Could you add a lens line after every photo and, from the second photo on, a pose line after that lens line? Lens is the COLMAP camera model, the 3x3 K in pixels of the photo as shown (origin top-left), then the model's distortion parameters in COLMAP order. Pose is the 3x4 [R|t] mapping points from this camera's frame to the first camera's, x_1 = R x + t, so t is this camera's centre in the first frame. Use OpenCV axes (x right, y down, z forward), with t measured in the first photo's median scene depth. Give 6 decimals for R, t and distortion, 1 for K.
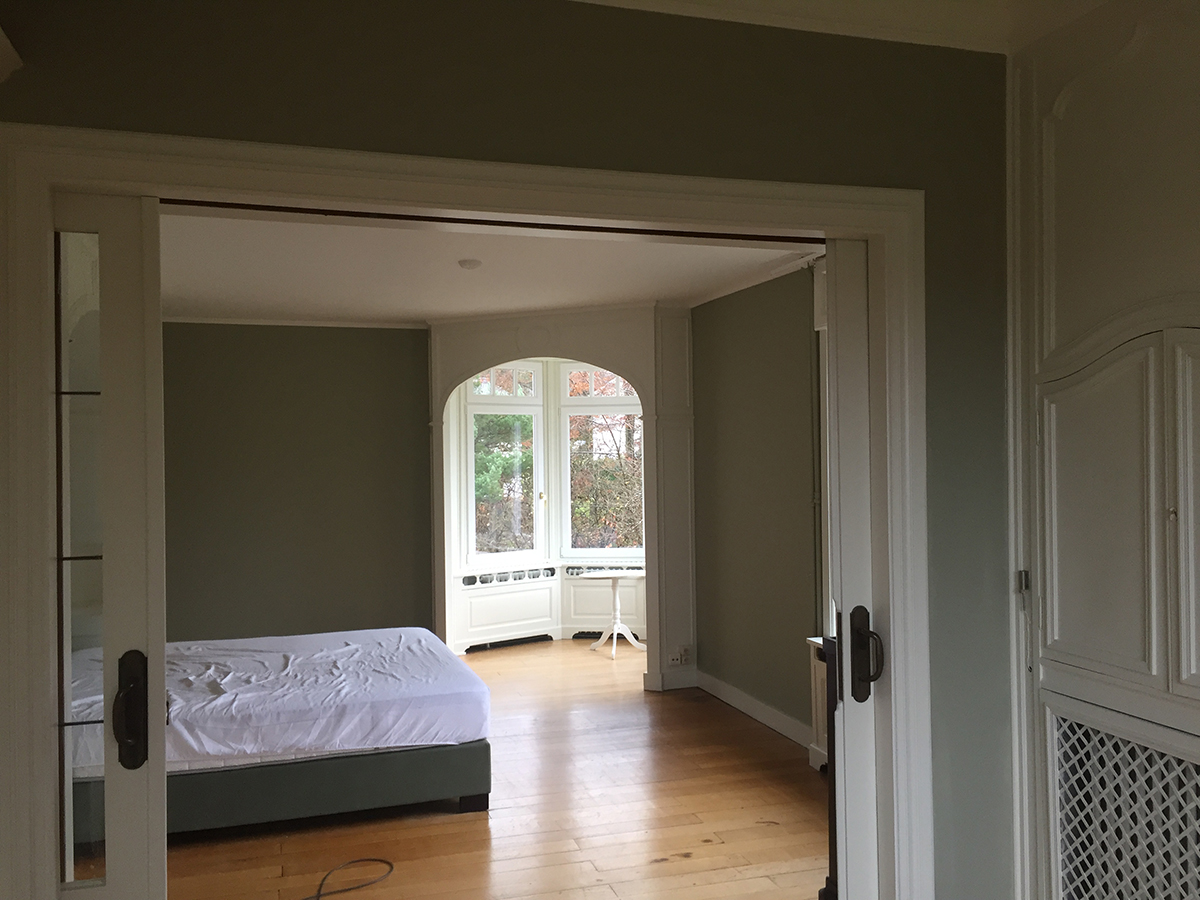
lens RADIAL K [[1020.1, 0, 600.0], [0, 1020.1, 450.0], [0, 0, 1]] dist [0.099482, -0.143215]
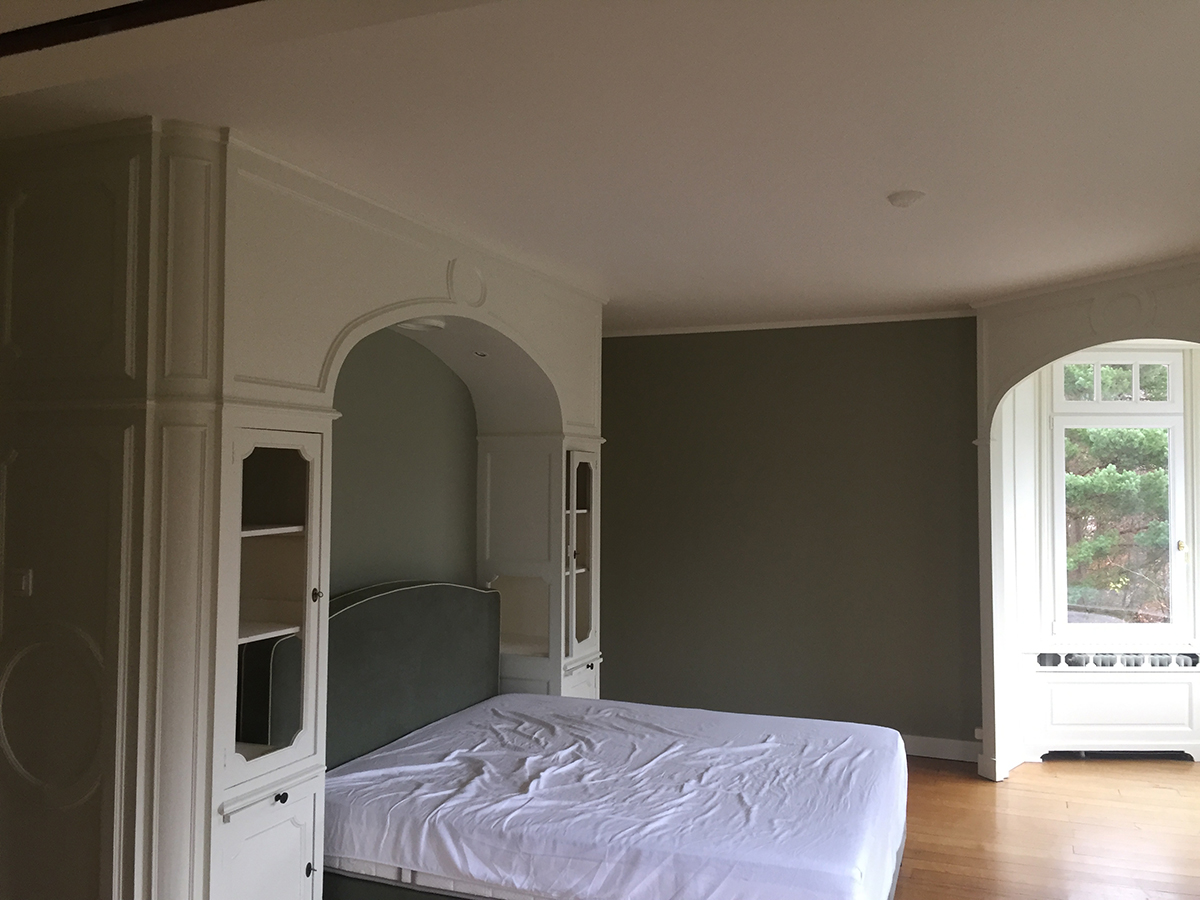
lens RADIAL K [[1020.1, 0, 600.0], [0, 1020.1, 450.0], [0, 0, 1]] dist [0.099482, -0.143215]
pose [[0.774323, -0.005916, -0.632763, 0.169963], [-0.007976, 0.999786, -0.019108, -0.006297], [0.632741, 0.019842, 0.774109, 0.441846]]
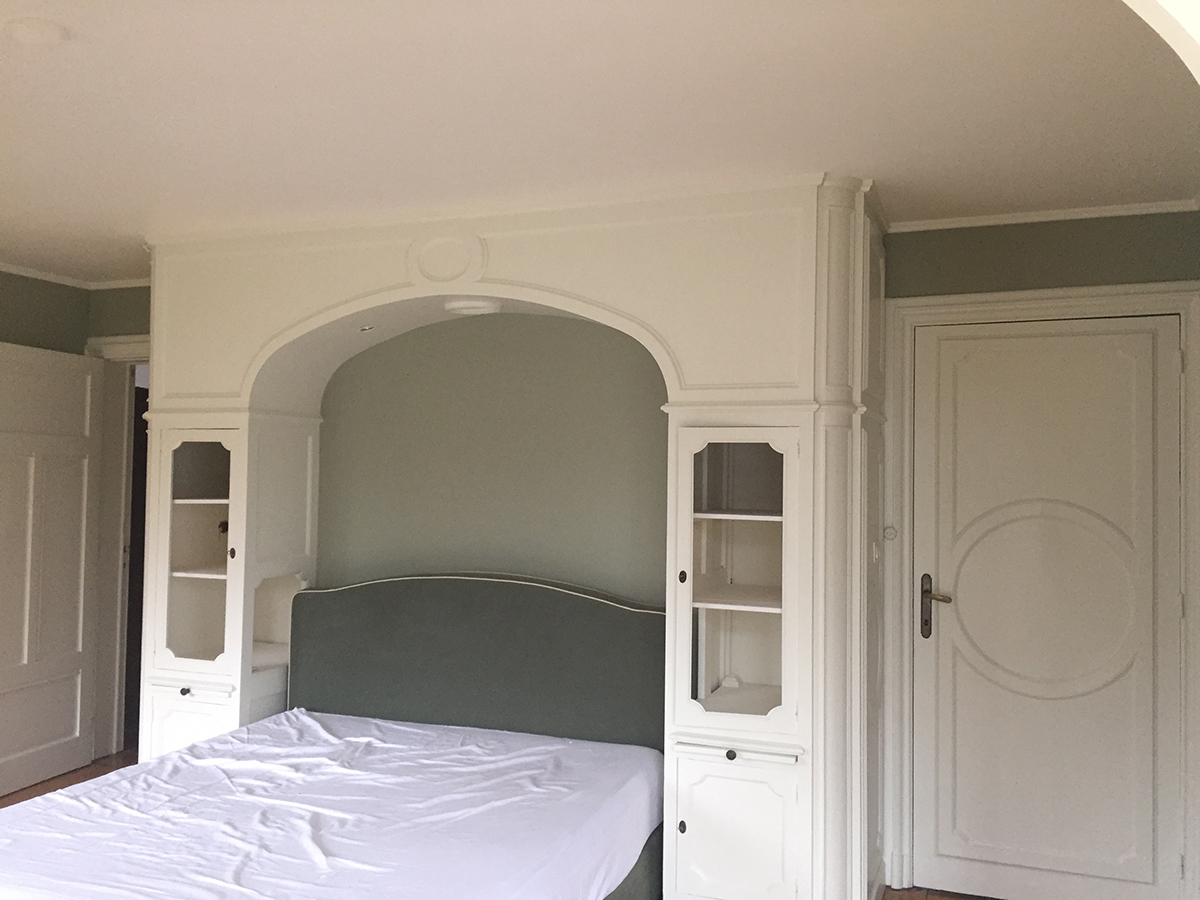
lens RADIAL K [[1020.1, 0, 600.0], [0, 1020.1, 450.0], [0, 0, 1]] dist [0.099482, -0.143215]
pose [[-0.617130, -0.021044, -0.786580, 0.094132], [-0.006723, 0.999747, -0.021472, 0.006736], [0.786833, -0.007962, -0.617115, 1.724715]]
